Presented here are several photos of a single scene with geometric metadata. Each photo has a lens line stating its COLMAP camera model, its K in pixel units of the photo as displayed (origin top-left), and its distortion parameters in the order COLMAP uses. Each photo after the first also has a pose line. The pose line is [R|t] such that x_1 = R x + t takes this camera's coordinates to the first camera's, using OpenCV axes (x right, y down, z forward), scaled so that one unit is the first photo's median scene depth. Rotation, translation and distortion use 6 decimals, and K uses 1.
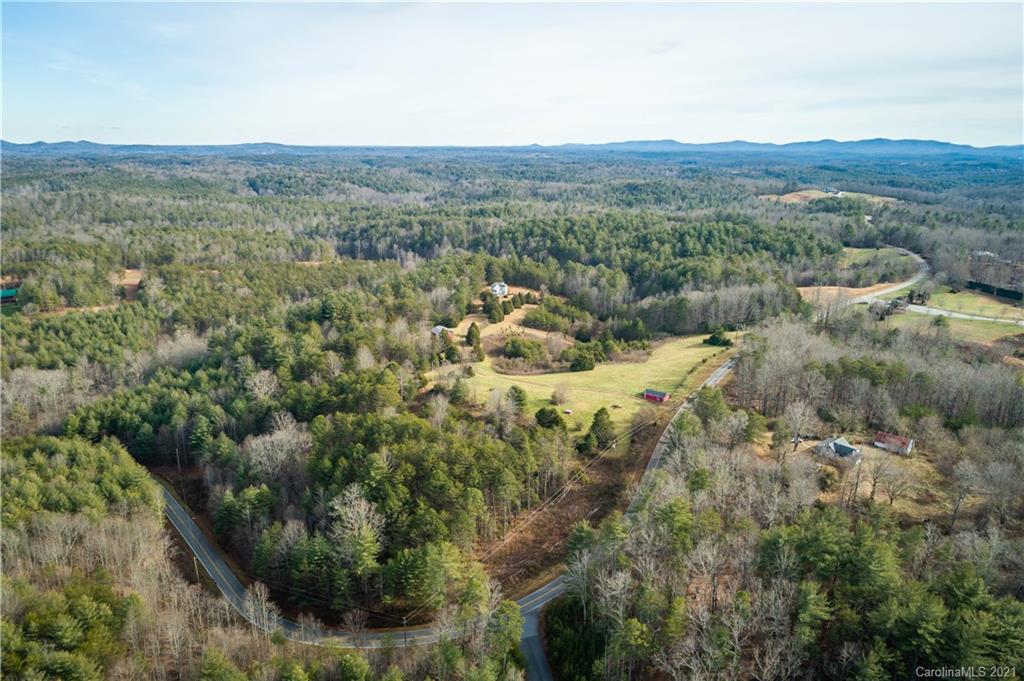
lens RADIAL K [[705.6, 0, 512.0], [0, 705.6, 340.5], [0, 0, 1]] dist [-0.005866, 0.006450]
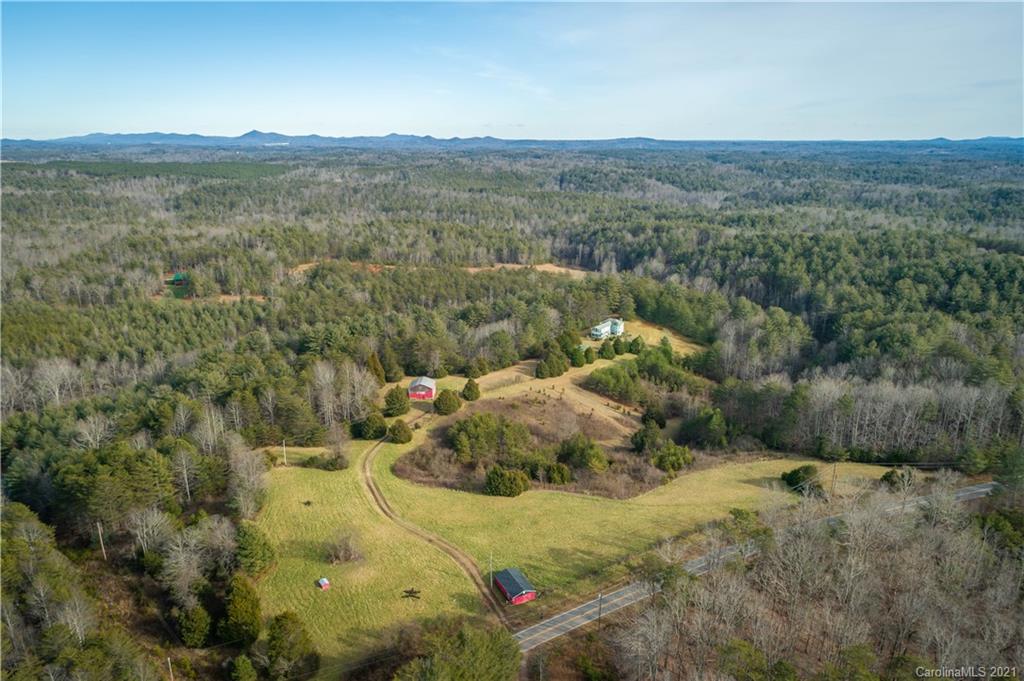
lens RADIAL K [[705.6, 0, 512.0], [0, 705.6, 340.5], [0, 0, 1]] dist [-0.005866, 0.006450]
pose [[0.877274, 0.128840, -0.462375, 0.070959], [-0.125697, 0.991350, 0.037750, -0.021892], [0.463240, 0.025002, 0.885880, 0.082565]]
